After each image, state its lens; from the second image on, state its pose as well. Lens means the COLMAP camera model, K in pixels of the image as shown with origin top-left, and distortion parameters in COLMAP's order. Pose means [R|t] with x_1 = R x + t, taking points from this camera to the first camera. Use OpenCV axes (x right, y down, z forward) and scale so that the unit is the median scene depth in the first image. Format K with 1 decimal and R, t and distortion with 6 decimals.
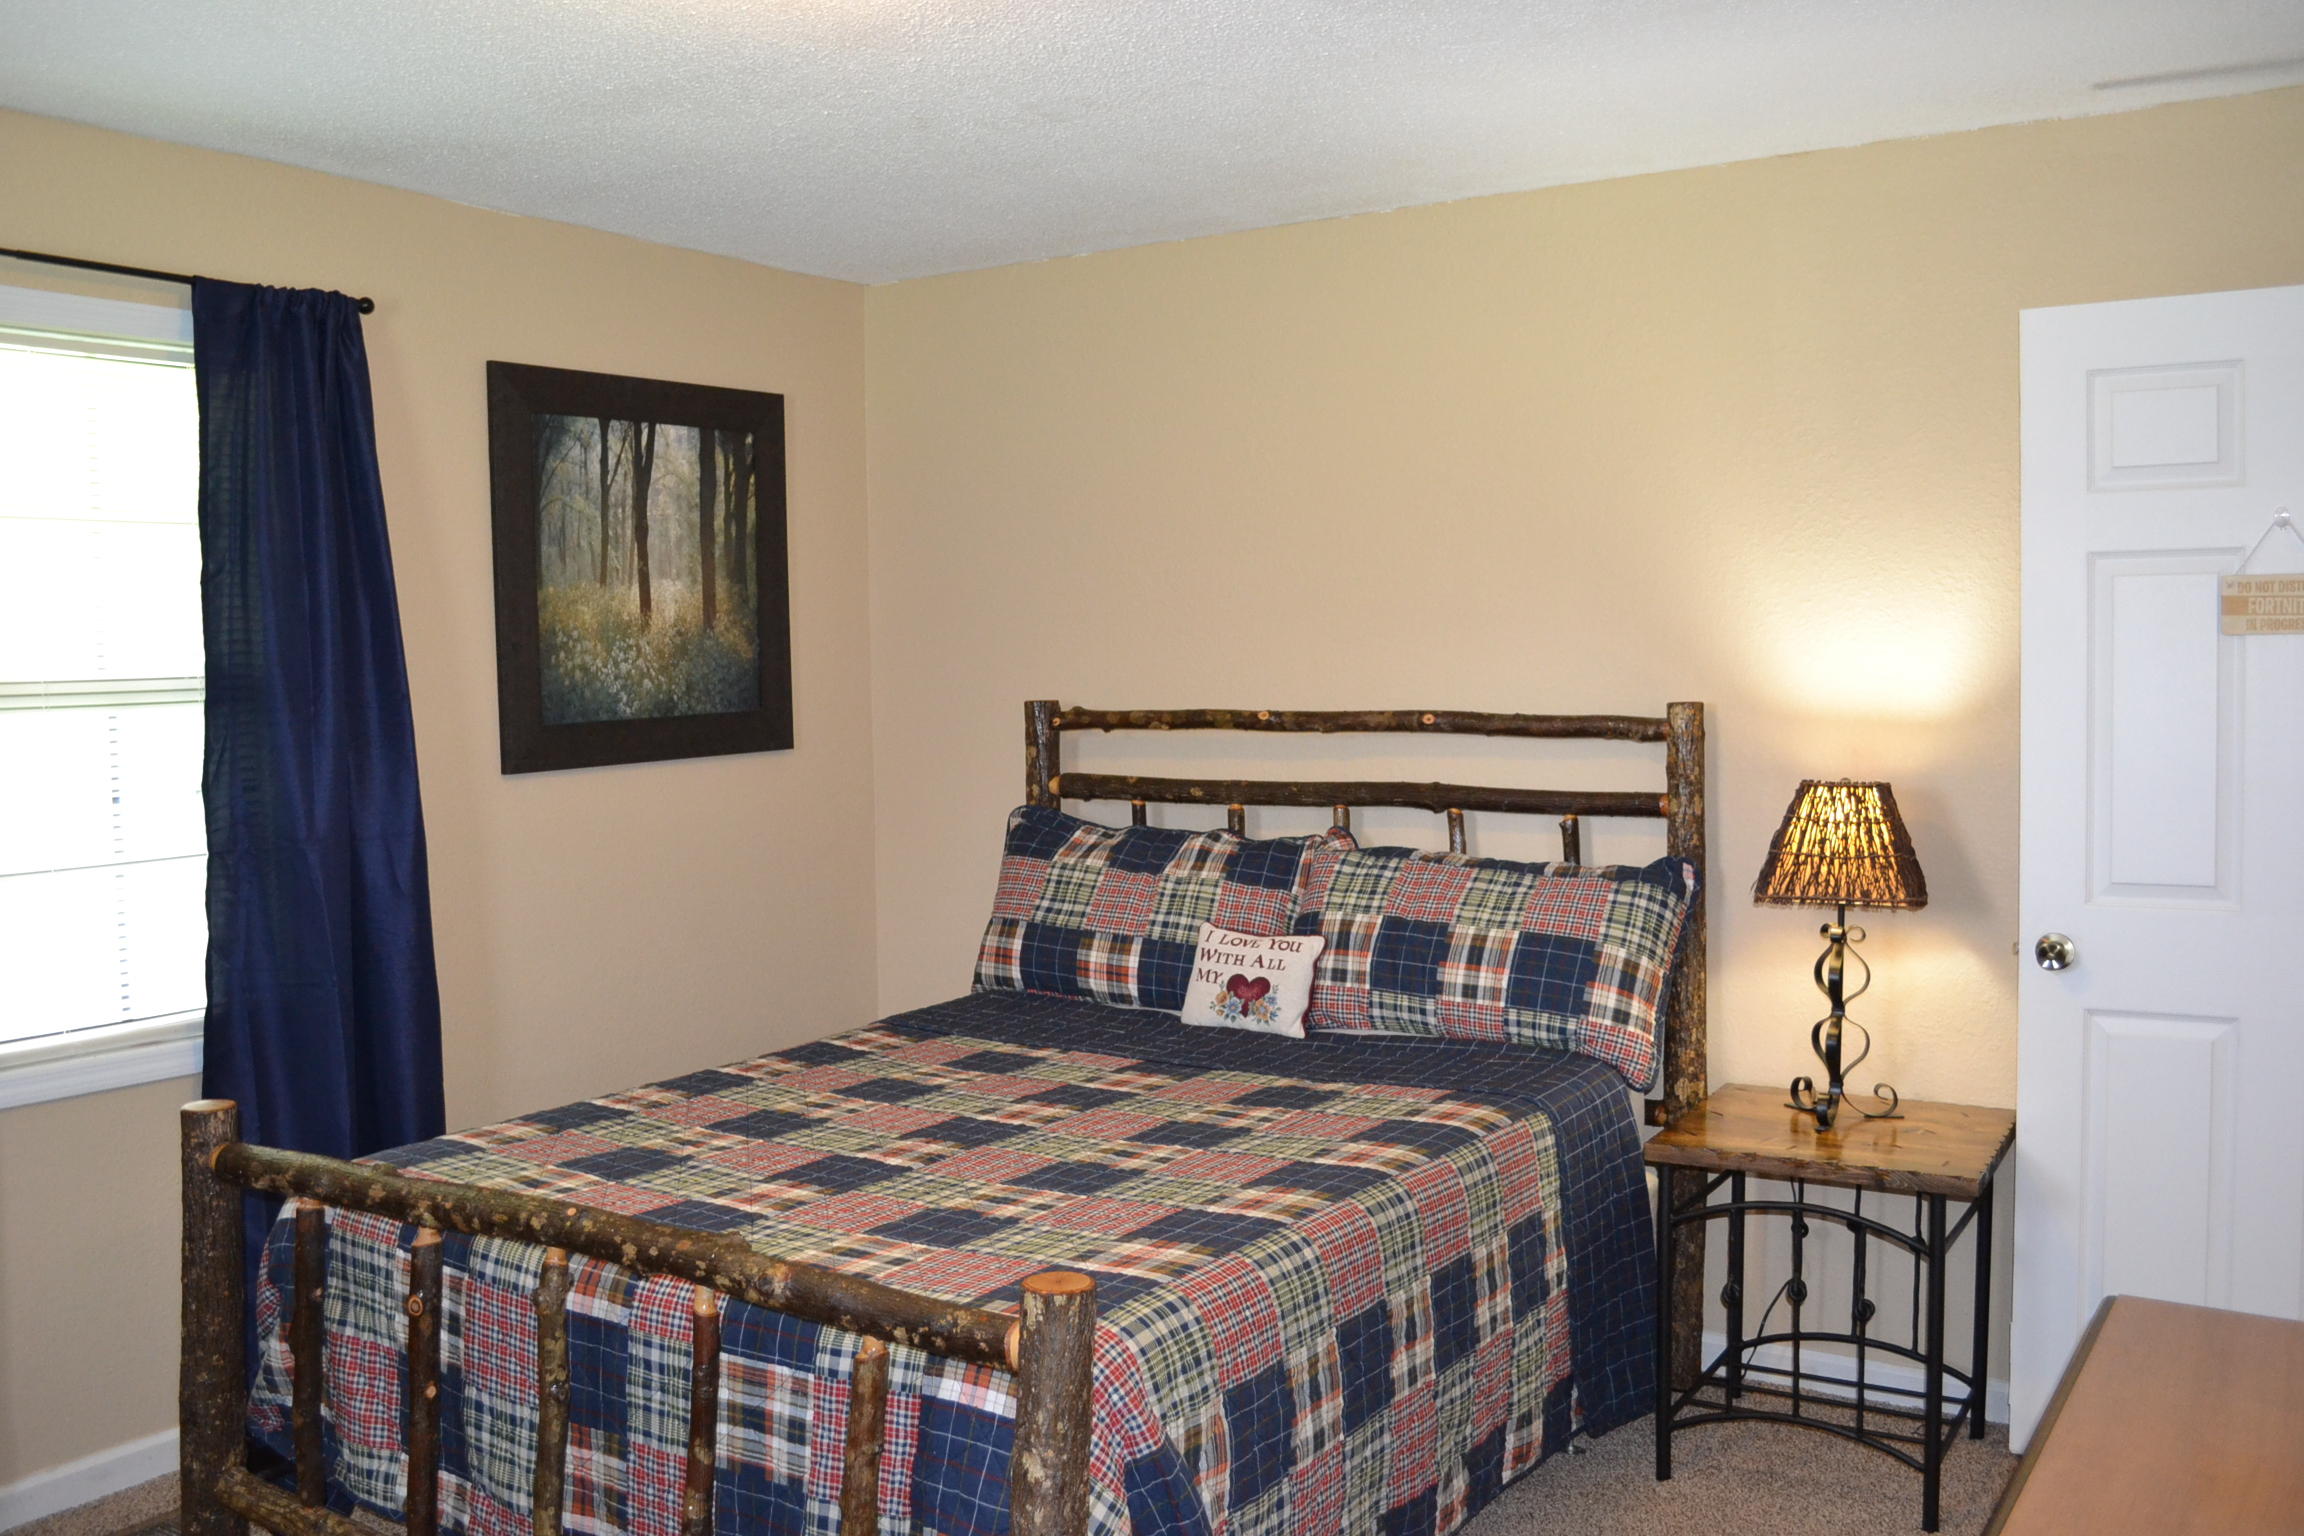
lens RADIAL K [[1983.8, 0, 1152.3], [0, 1983.8, 754.8], [0, 0, 1]] dist [-0.084228, 0.015732]
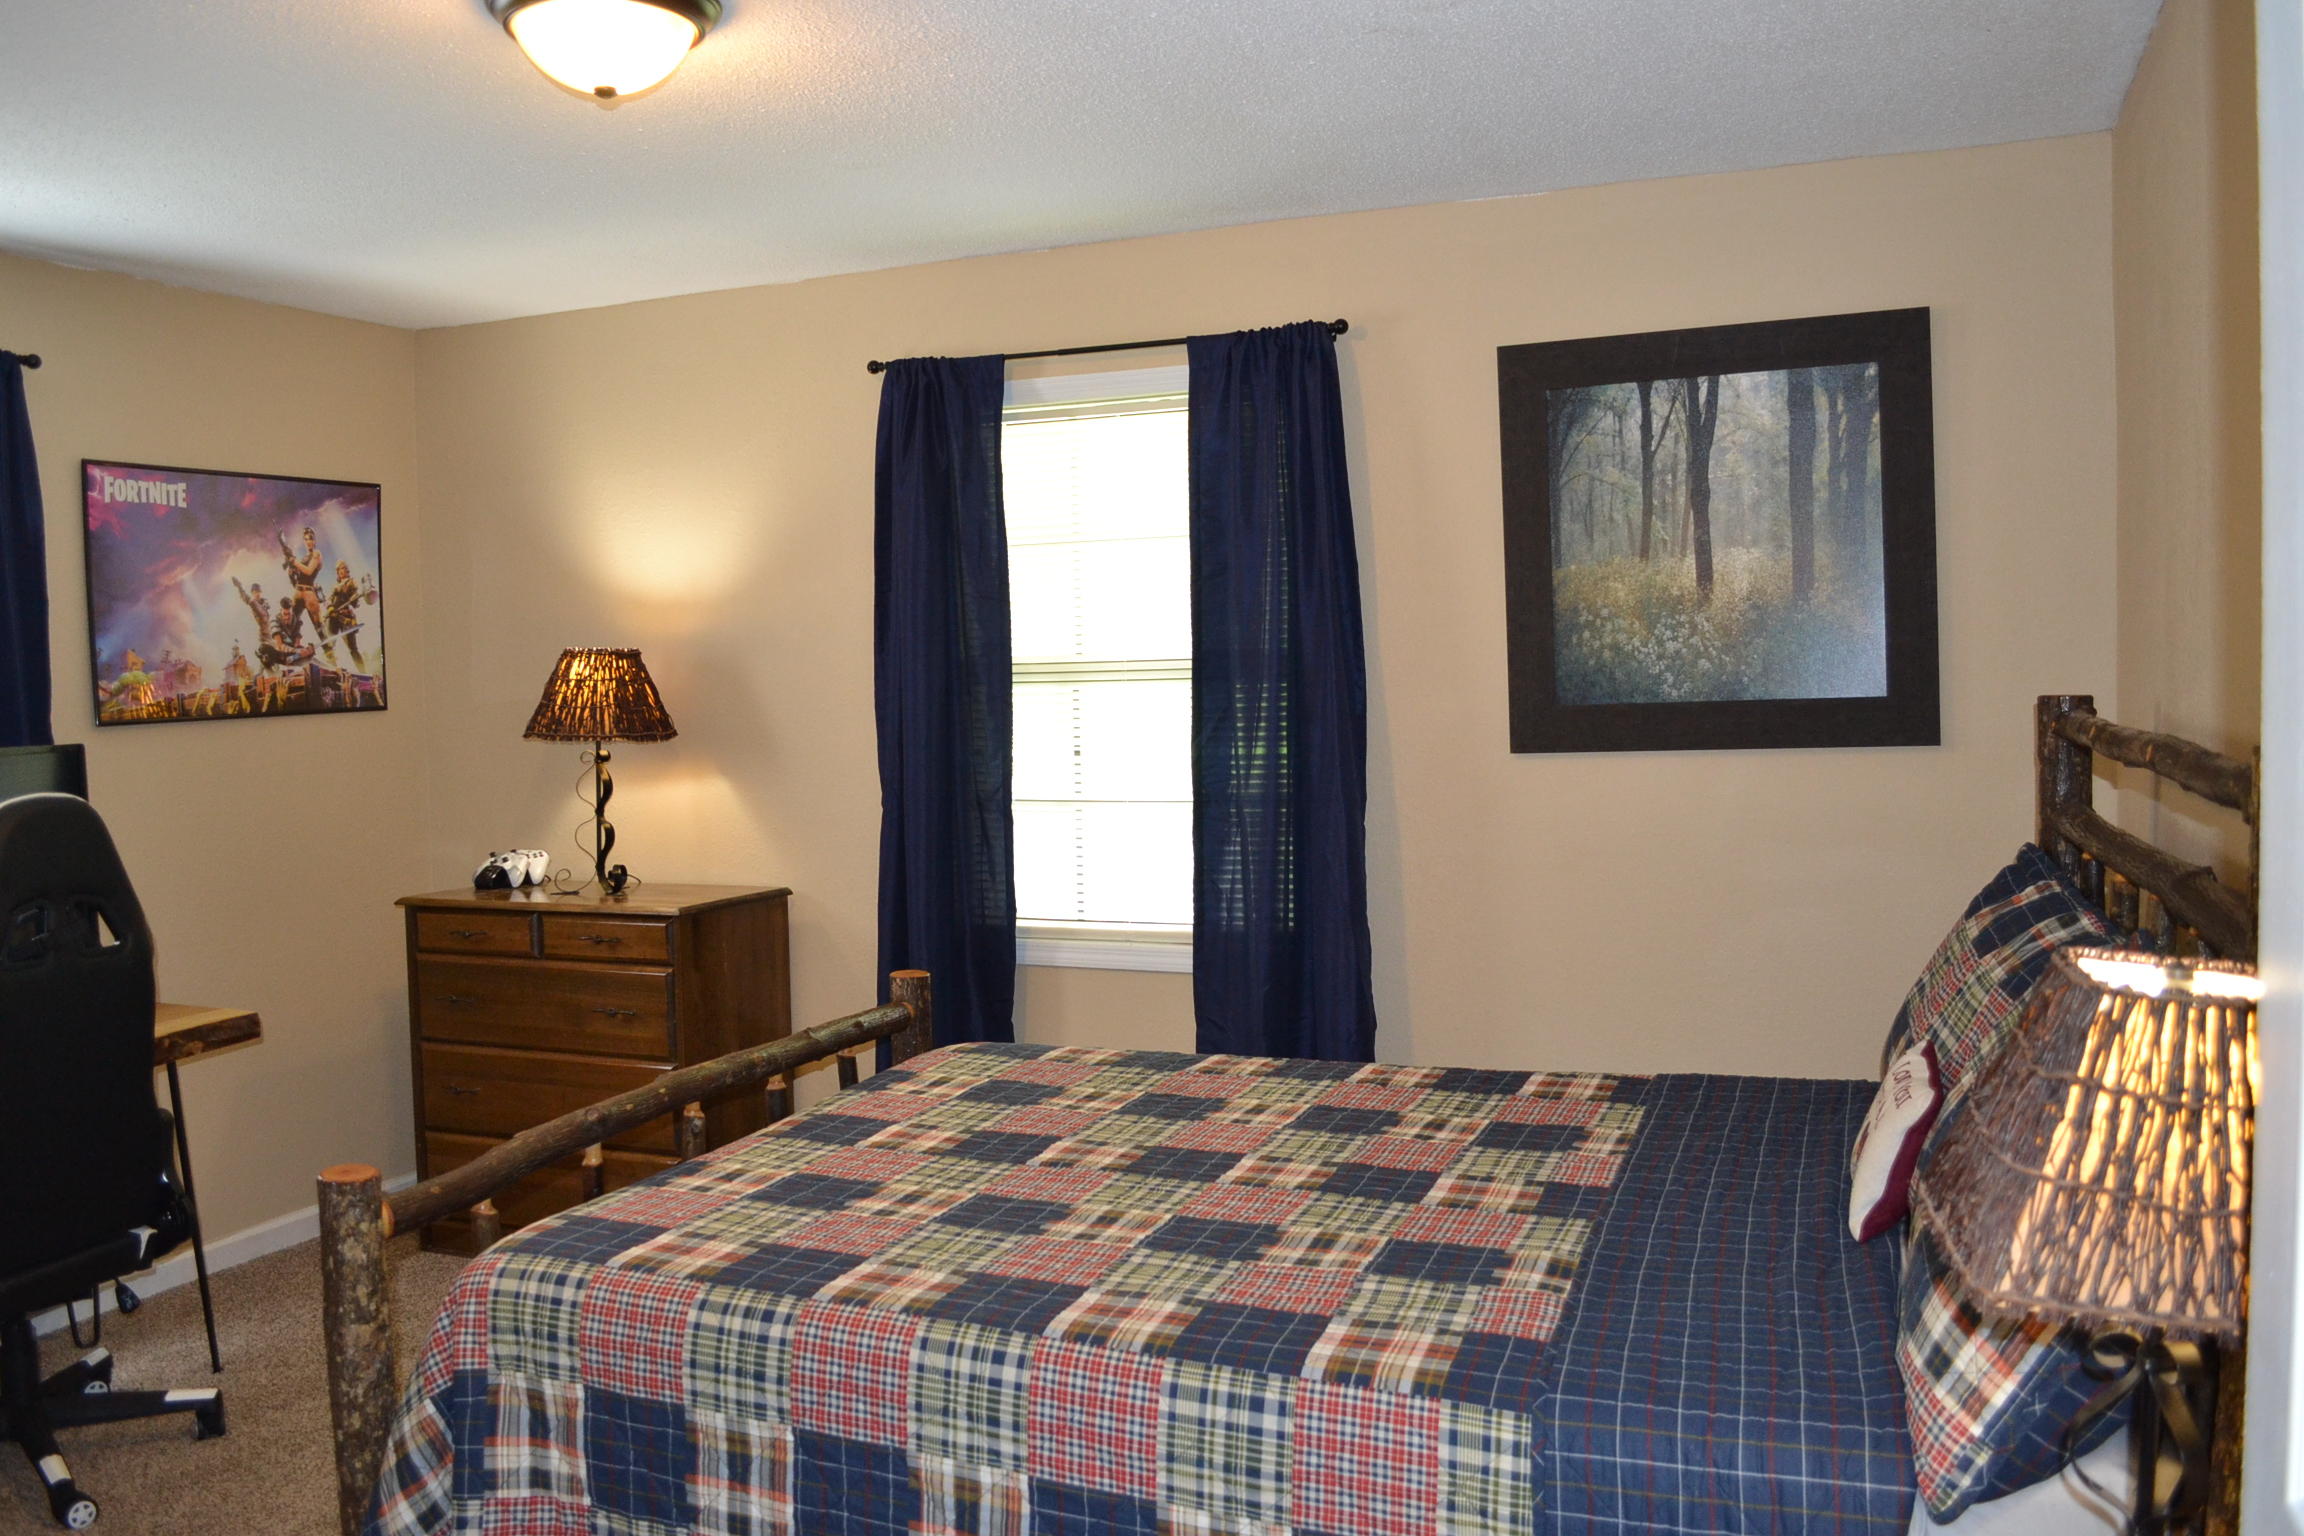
lens RADIAL K [[1864.8, 0, 1147.8], [0, 1864.8, 782.3], [0, 0, 1]] dist [-0.082027, 0.010723]
pose [[0.194008, 0.074015, -0.978204, 0.554515], [-0.024715, 0.997202, 0.070550, -0.036538], [0.980689, 0.010489, 0.195294, 0.599742]]
